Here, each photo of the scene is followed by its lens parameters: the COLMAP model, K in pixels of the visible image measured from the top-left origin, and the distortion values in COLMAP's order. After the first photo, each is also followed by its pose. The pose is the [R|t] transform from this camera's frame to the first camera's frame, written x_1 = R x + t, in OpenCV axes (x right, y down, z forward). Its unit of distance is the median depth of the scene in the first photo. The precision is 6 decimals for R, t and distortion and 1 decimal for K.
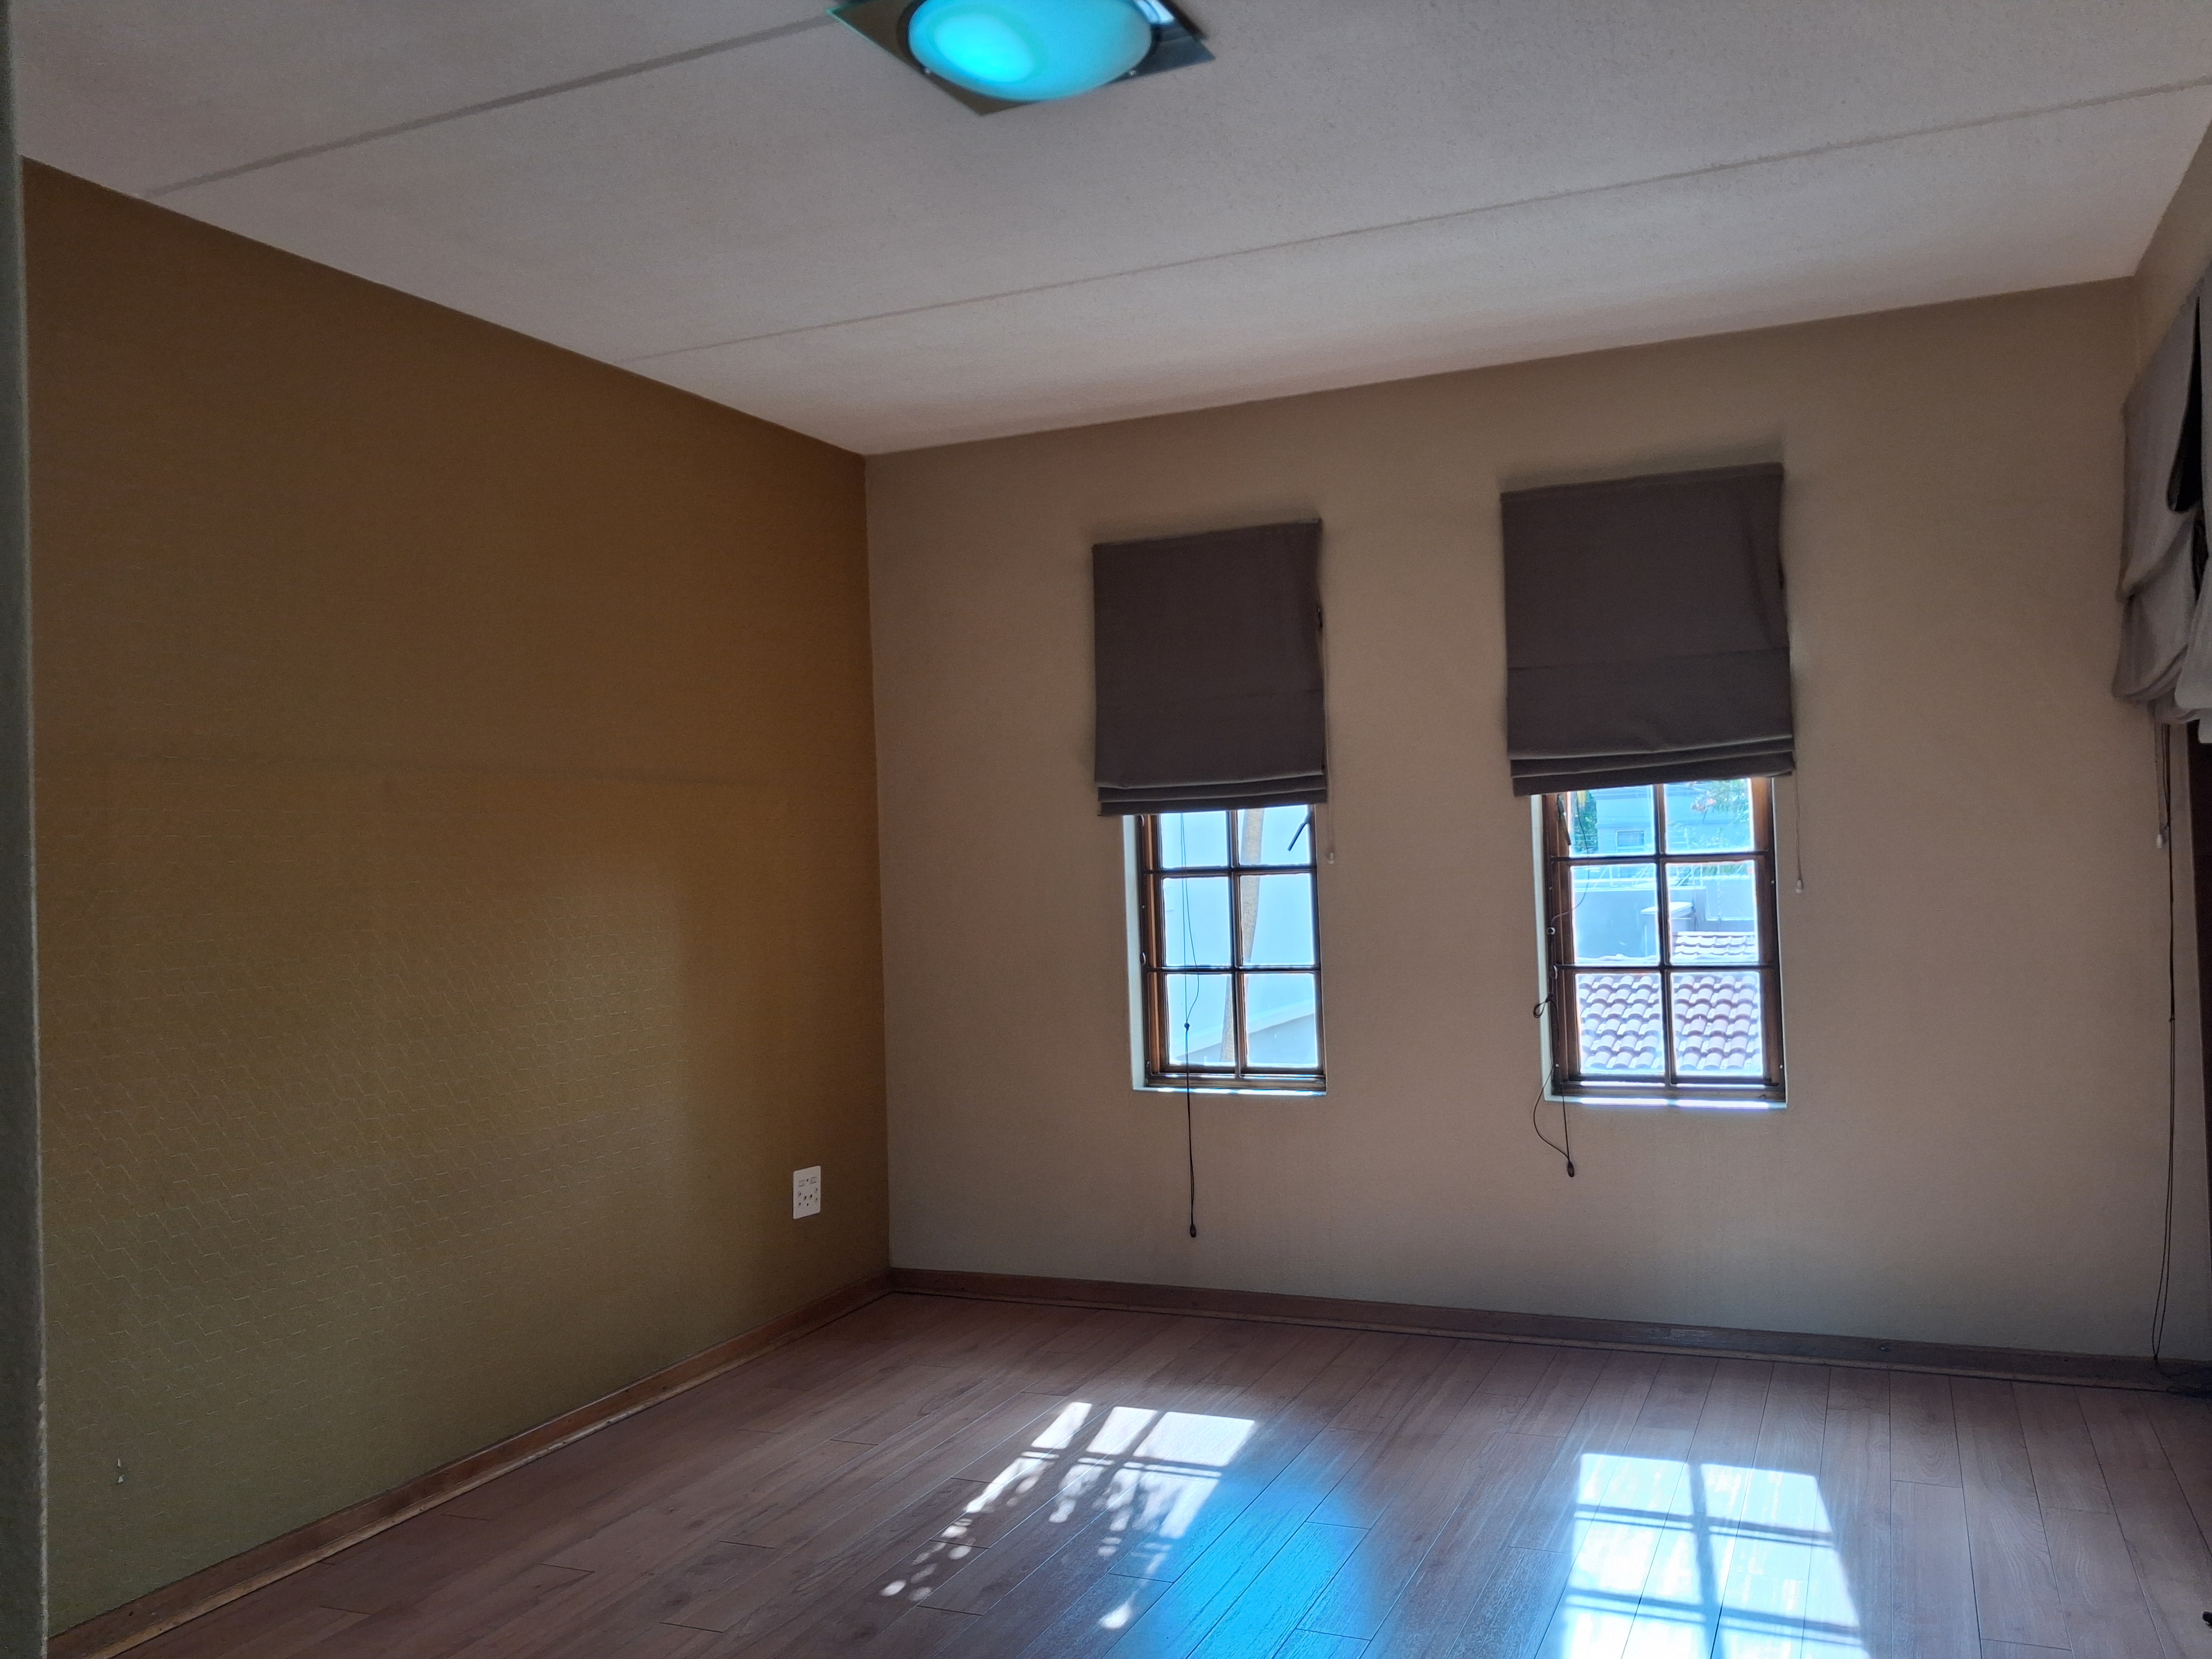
lens RADIAL K [[1744.9, 0, 1137.7], [0, 1744.9, 816.5], [0, 0, 1]] dist [0.005634, 0.000646]
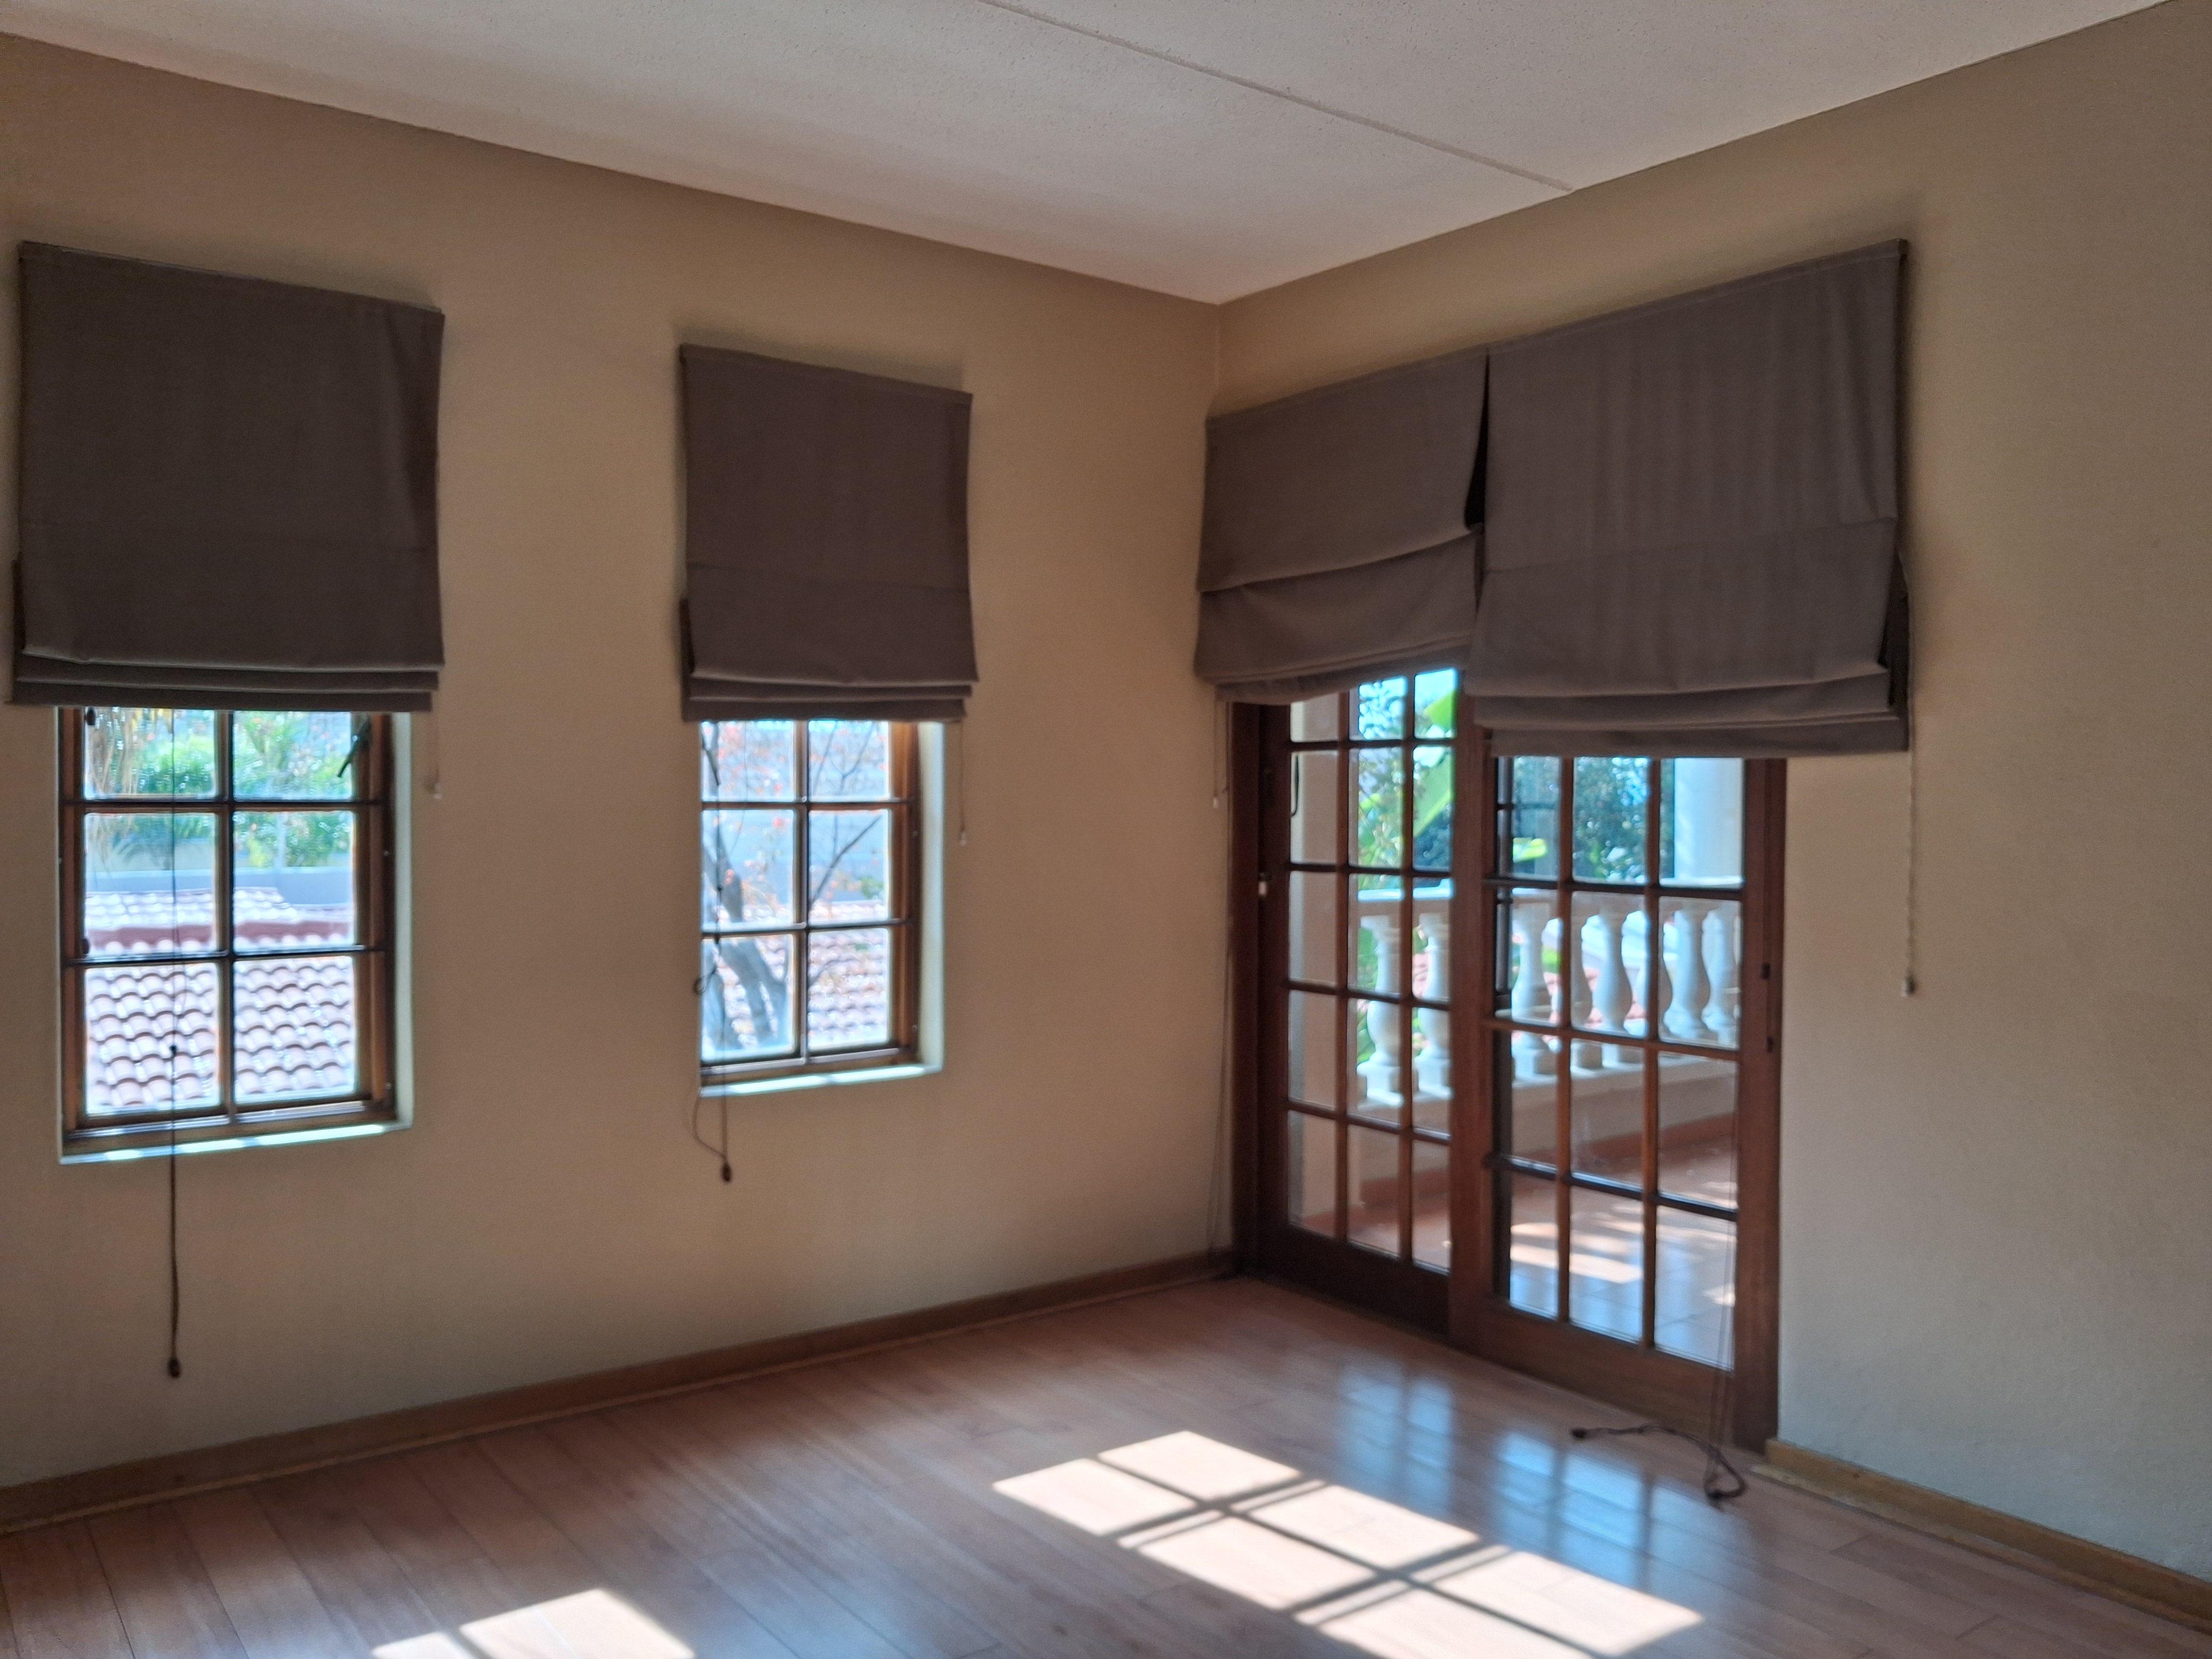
lens RADIAL K [[1744.9, 0, 1137.7], [0, 1744.9, 816.5], [0, 0, 1]] dist [0.005634, 0.000646]
pose [[0.494305, 0.023089, 0.868982, -0.385598], [-0.042825, 0.999080, -0.002185, 0.024401], [-0.868233, -0.036134, 0.494839, 0.419813]]
